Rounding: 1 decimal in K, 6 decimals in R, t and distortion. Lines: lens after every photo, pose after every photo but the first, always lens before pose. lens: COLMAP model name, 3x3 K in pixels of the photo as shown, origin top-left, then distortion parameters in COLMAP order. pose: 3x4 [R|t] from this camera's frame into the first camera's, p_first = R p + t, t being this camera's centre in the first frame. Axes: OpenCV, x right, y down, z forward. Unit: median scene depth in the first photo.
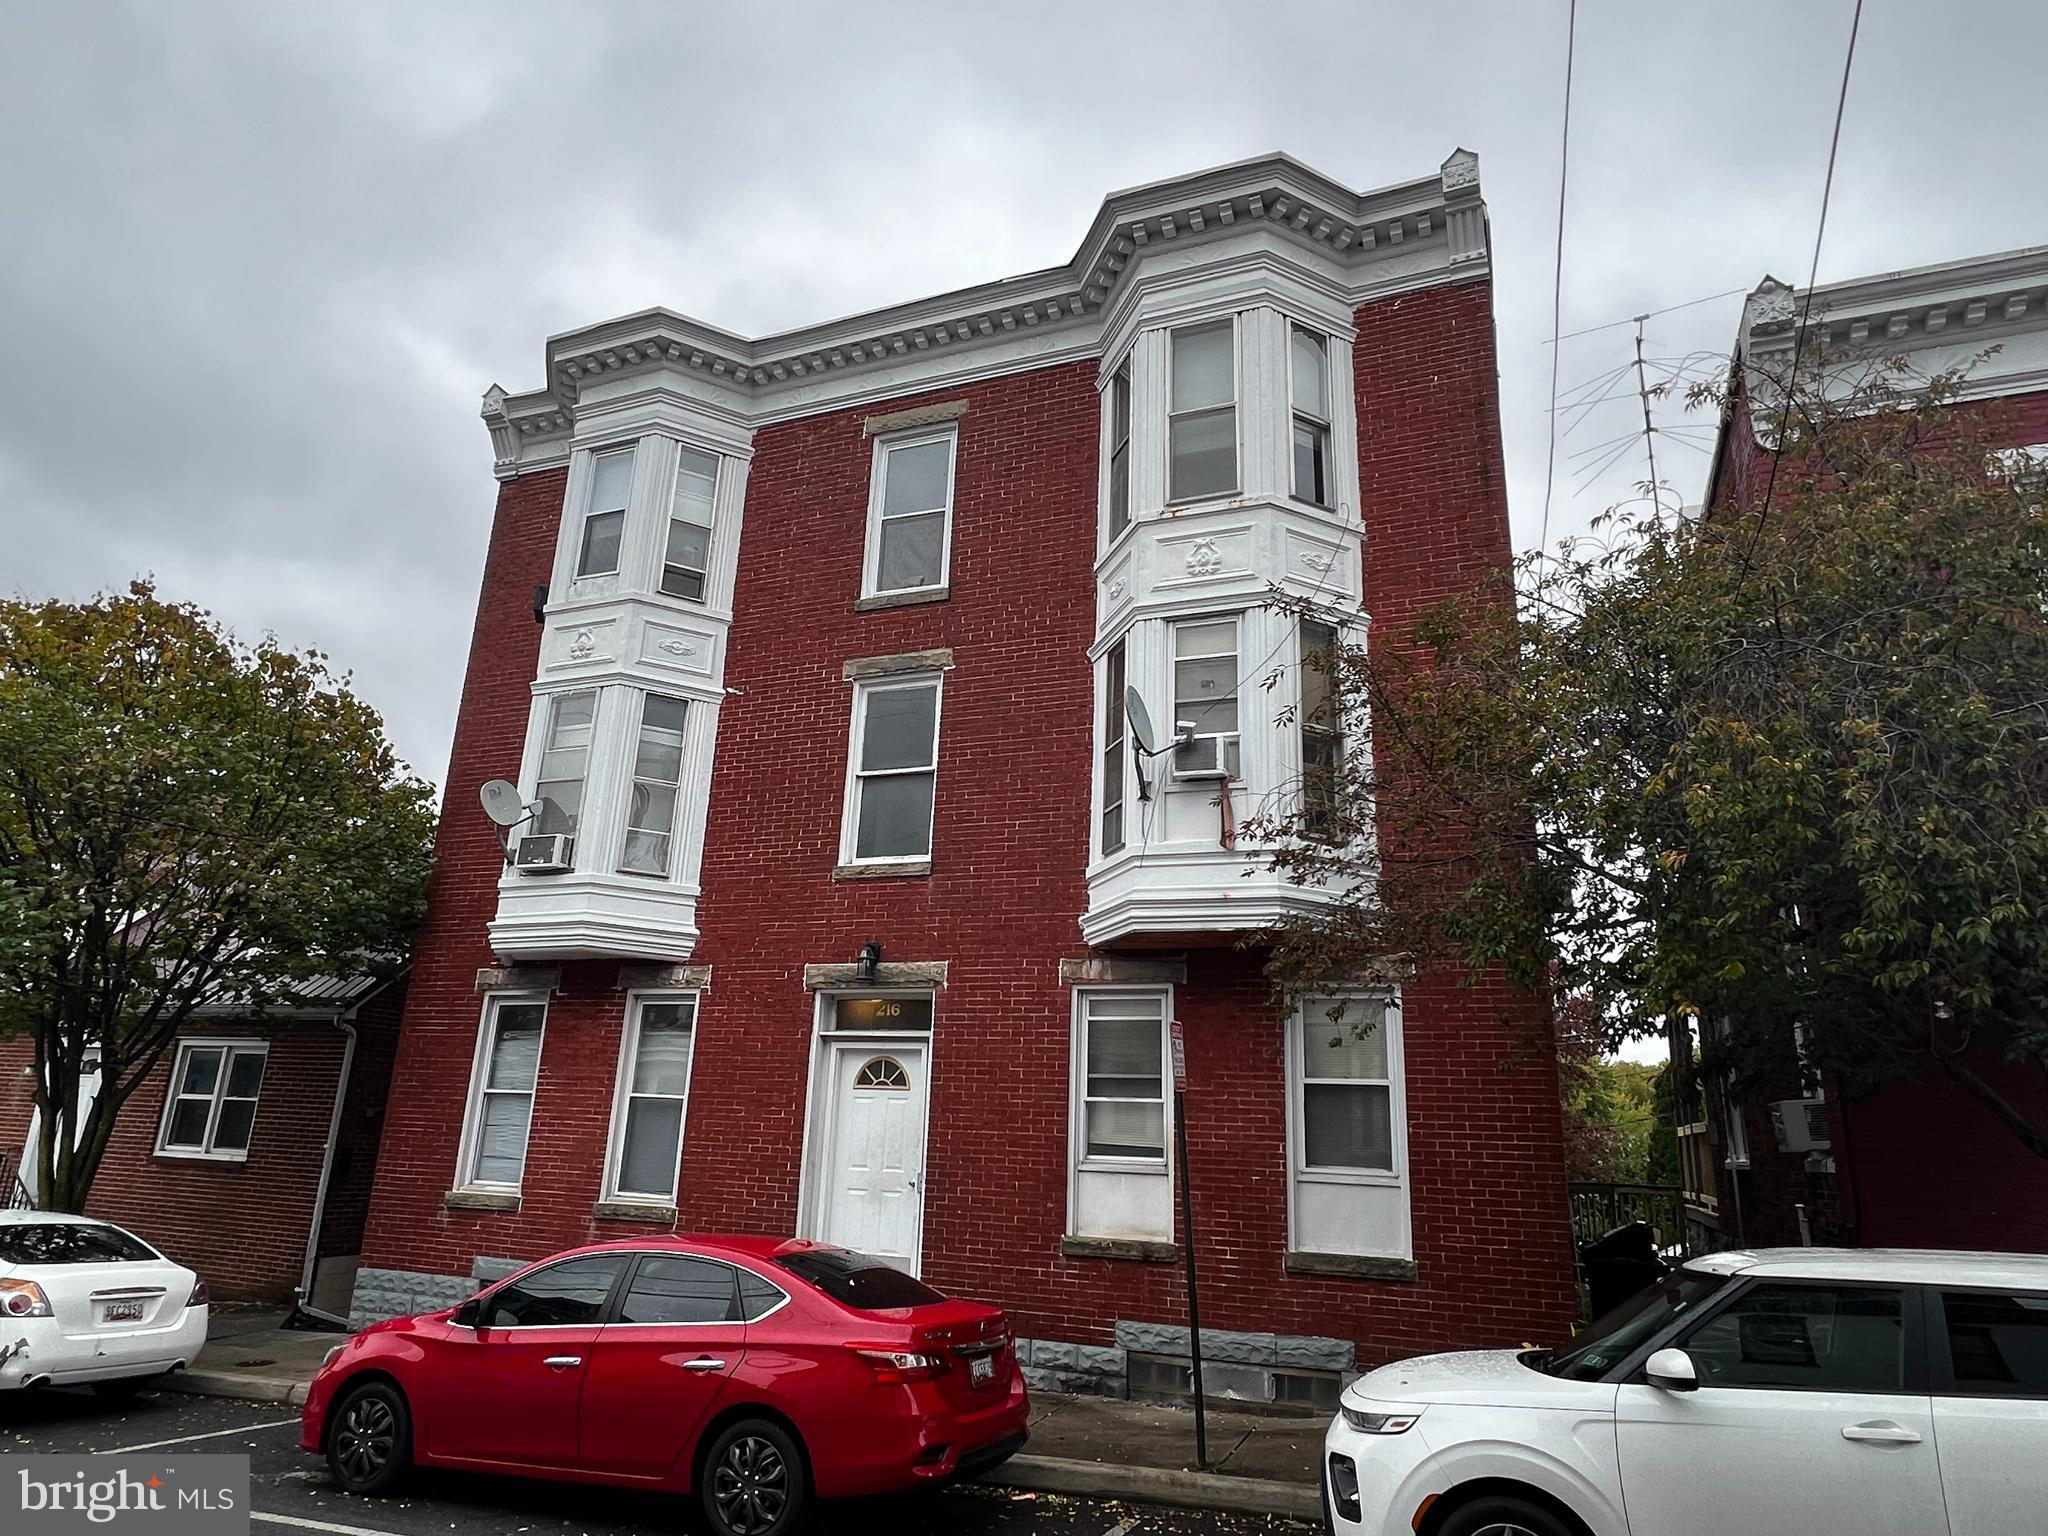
lens RADIAL K [[1181.7, 0, 1040.2], [0, 1181.7, 778.2], [0, 0, 1]] dist [-0.000407, -0.000657]
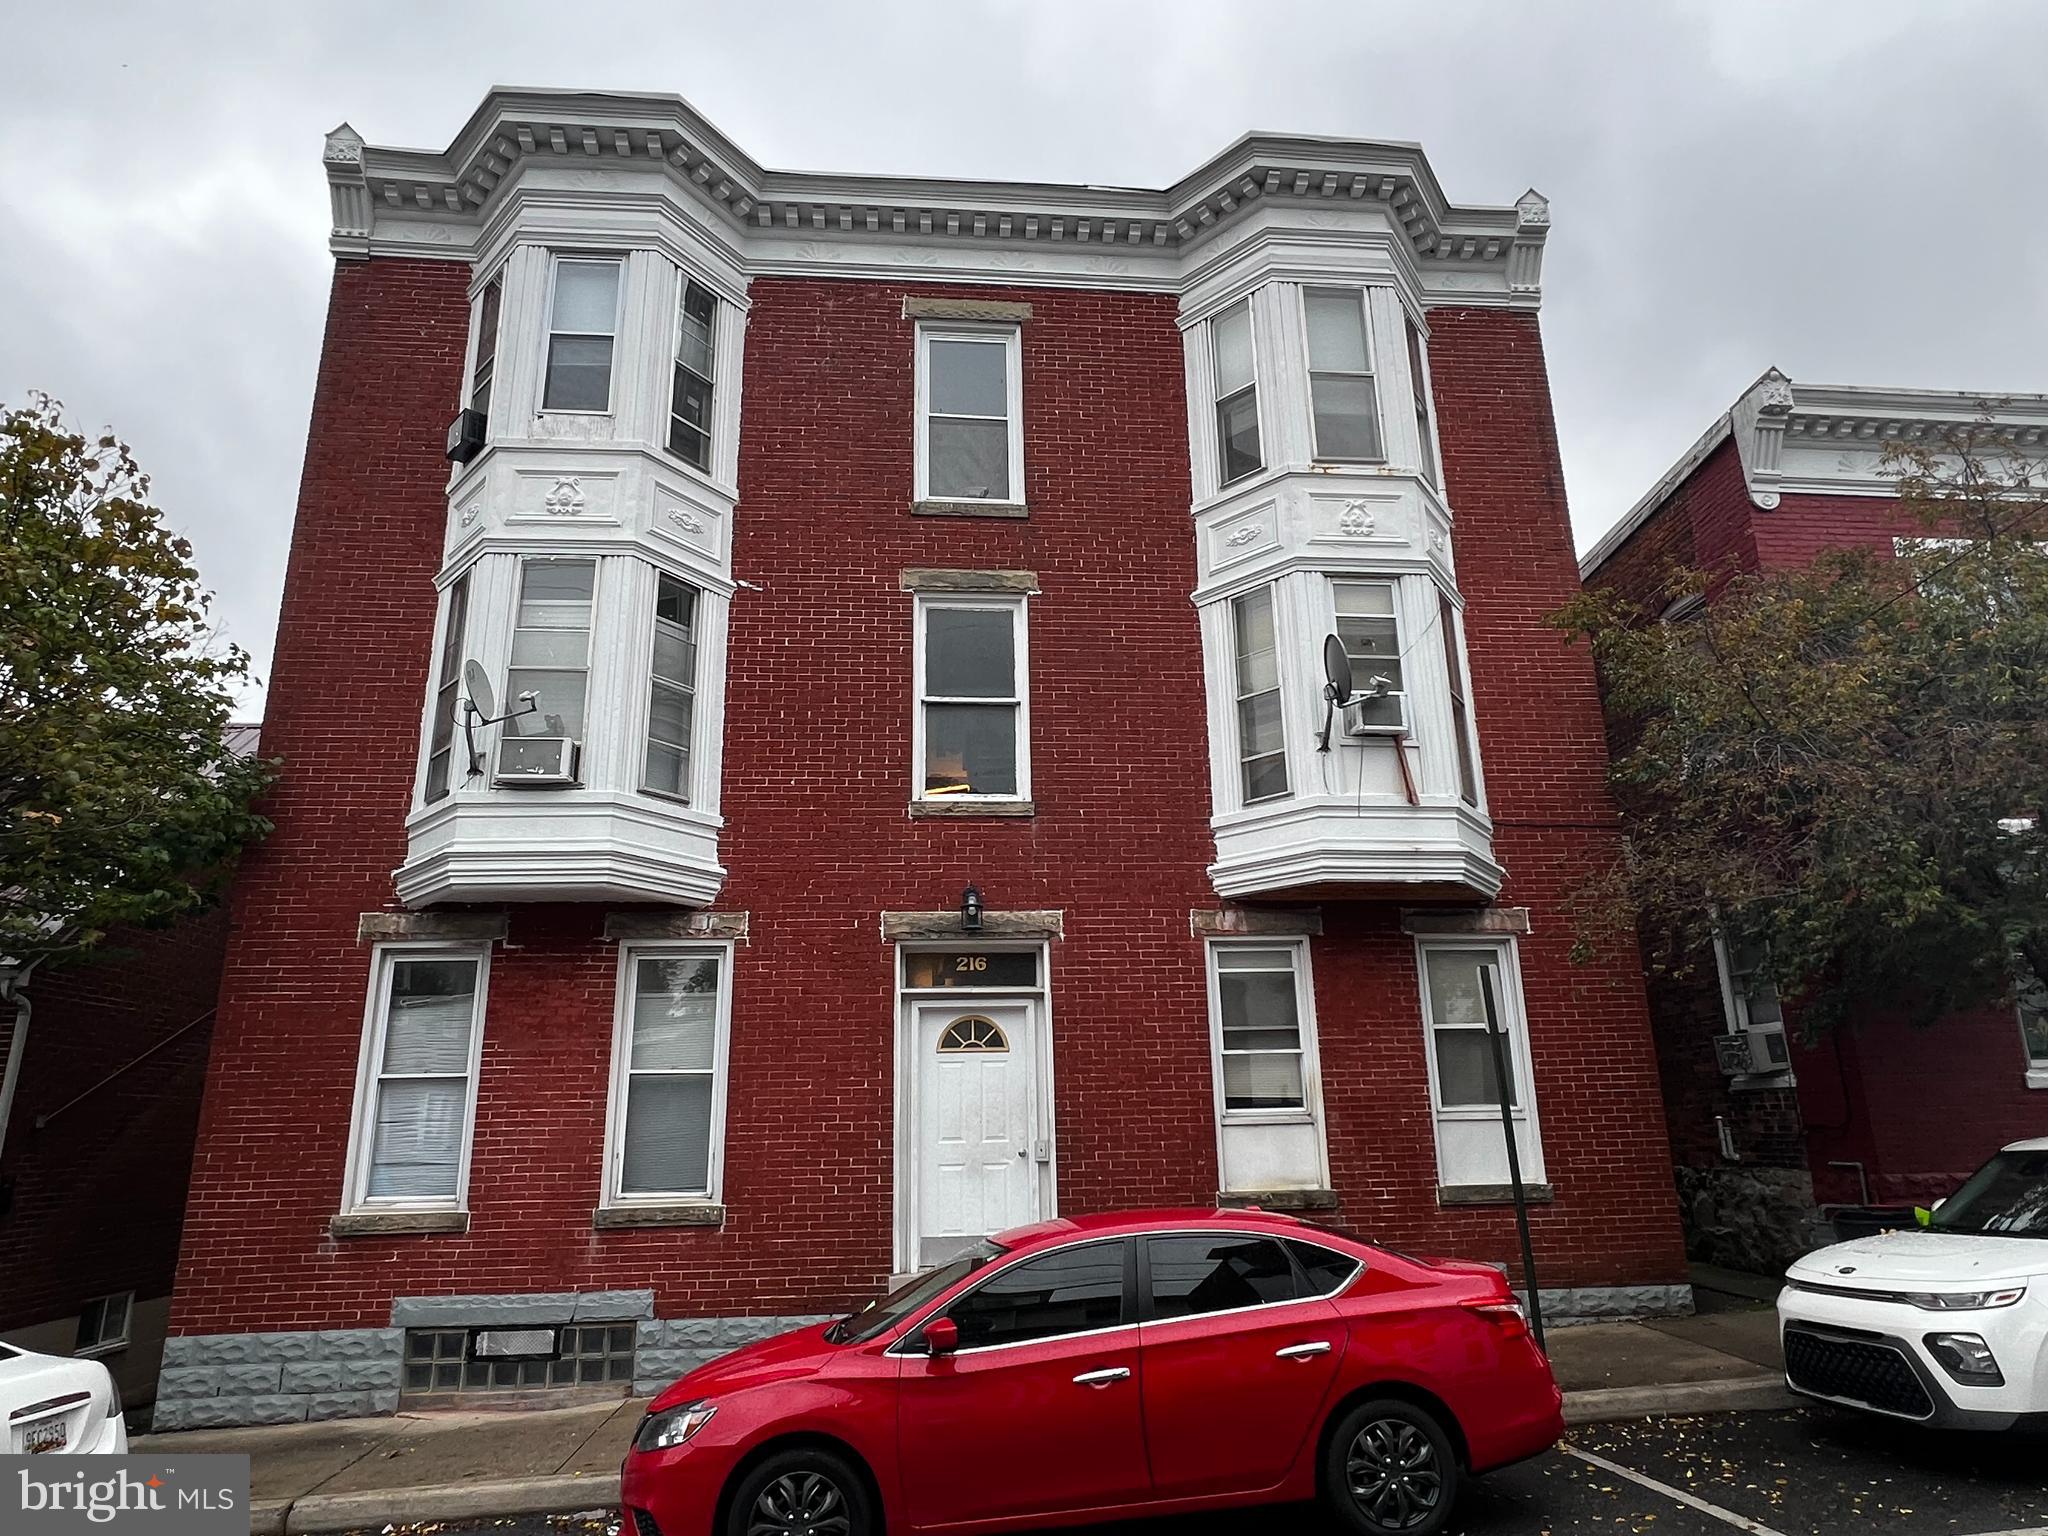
lens RADIAL K [[1181.7, 0, 1040.2], [0, 1181.7, 778.2], [0, 0, 1]] dist [-0.000407, -0.000657]
pose [[0.895241, 0.068705, 0.440253, -0.488801], [-0.077075, 0.997025, 0.001138, 0.050889], [-0.438865, -0.034951, 0.897873, 0.179134]]
